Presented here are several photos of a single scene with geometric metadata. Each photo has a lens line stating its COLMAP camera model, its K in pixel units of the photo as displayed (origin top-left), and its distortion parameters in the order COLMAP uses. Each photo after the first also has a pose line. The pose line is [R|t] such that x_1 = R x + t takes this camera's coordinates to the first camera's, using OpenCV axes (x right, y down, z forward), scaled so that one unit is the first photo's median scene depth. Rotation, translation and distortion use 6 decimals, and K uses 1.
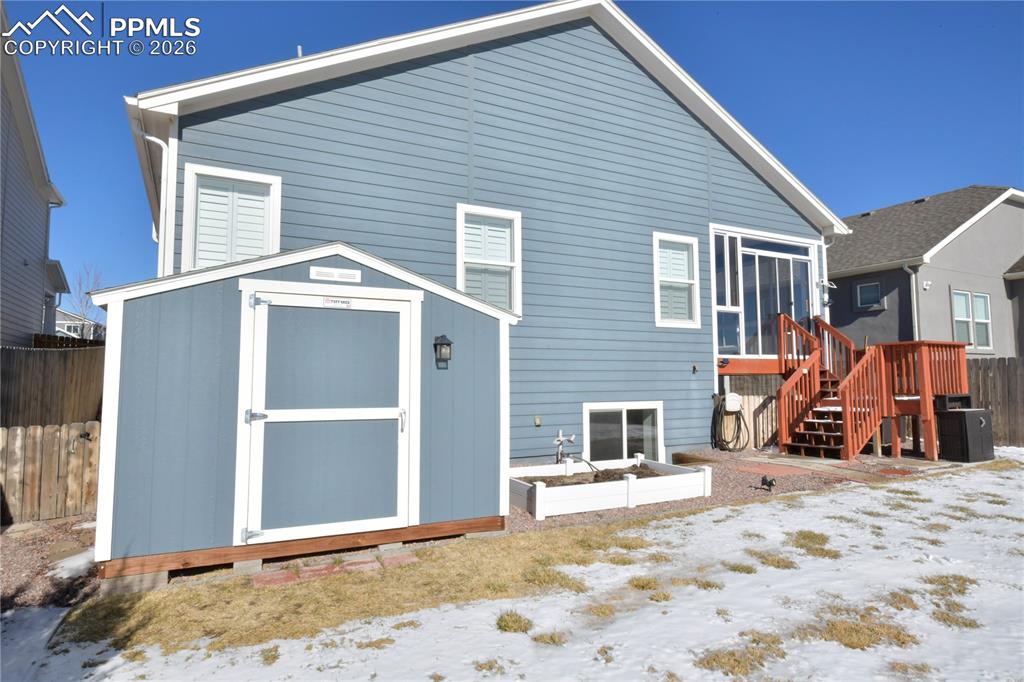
lens RADIAL K [[600.4, 0, 507.5], [0, 600.4, 338.7], [0, 0, 1]] dist [-0.002164, -0.002919]
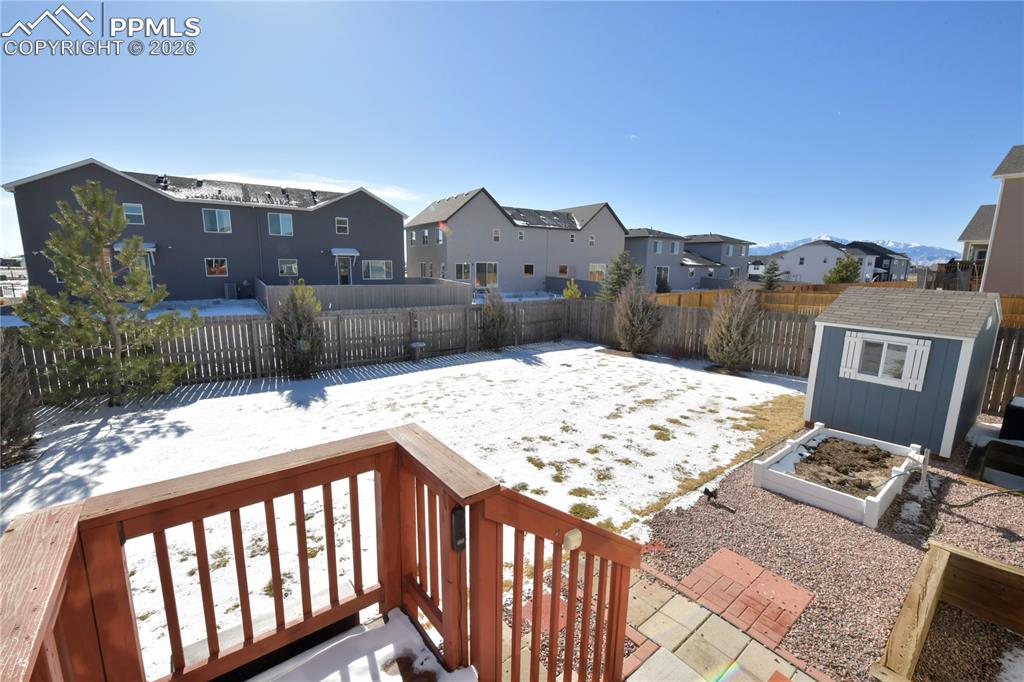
lens RADIAL K [[419.7, 0, 506.2], [0, 419.7, 335.8], [0, 0, 1]] dist [-0.004897, -0.000064]
pose [[-0.985810, 0.020885, -0.166560, 0.686683], [0.004432, 0.995122, 0.098549, -0.070145], [0.167806, 0.096412, -0.981094, 1.239526]]
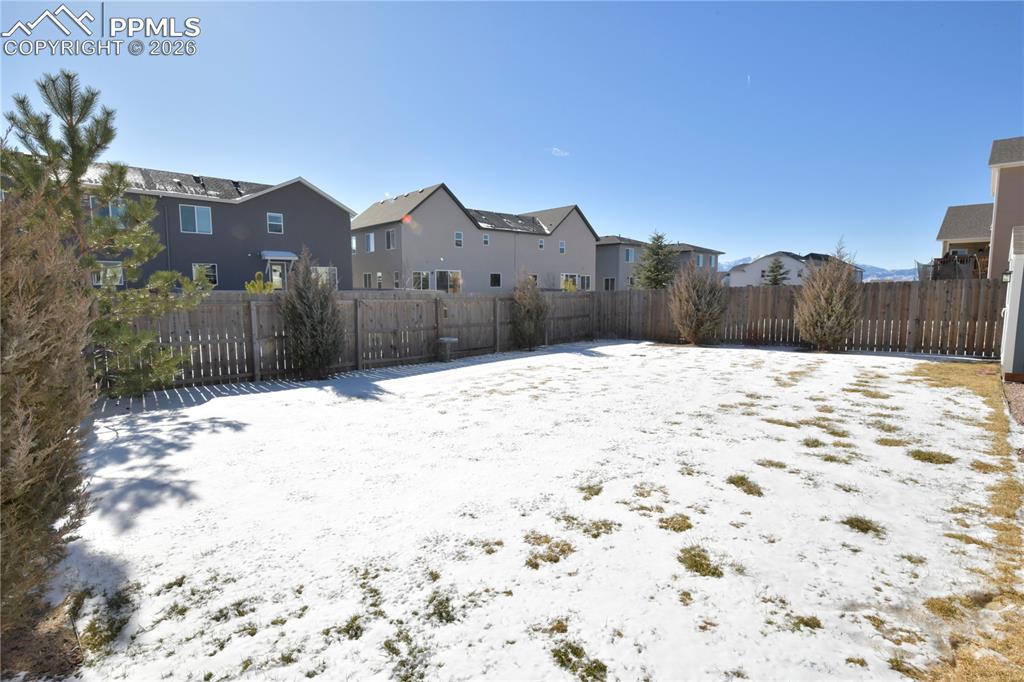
lens RADIAL K [[484.5, 0, 507.3], [0, 484.5, 340.7], [0, 0, 1]] dist [-0.004306, -0.000407]
pose [[-0.949644, 0.042549, -0.310428, 1.011470], [0.031297, 0.998663, 0.041141, 0.058719], [0.311763, 0.029354, -0.949706, 1.062813]]
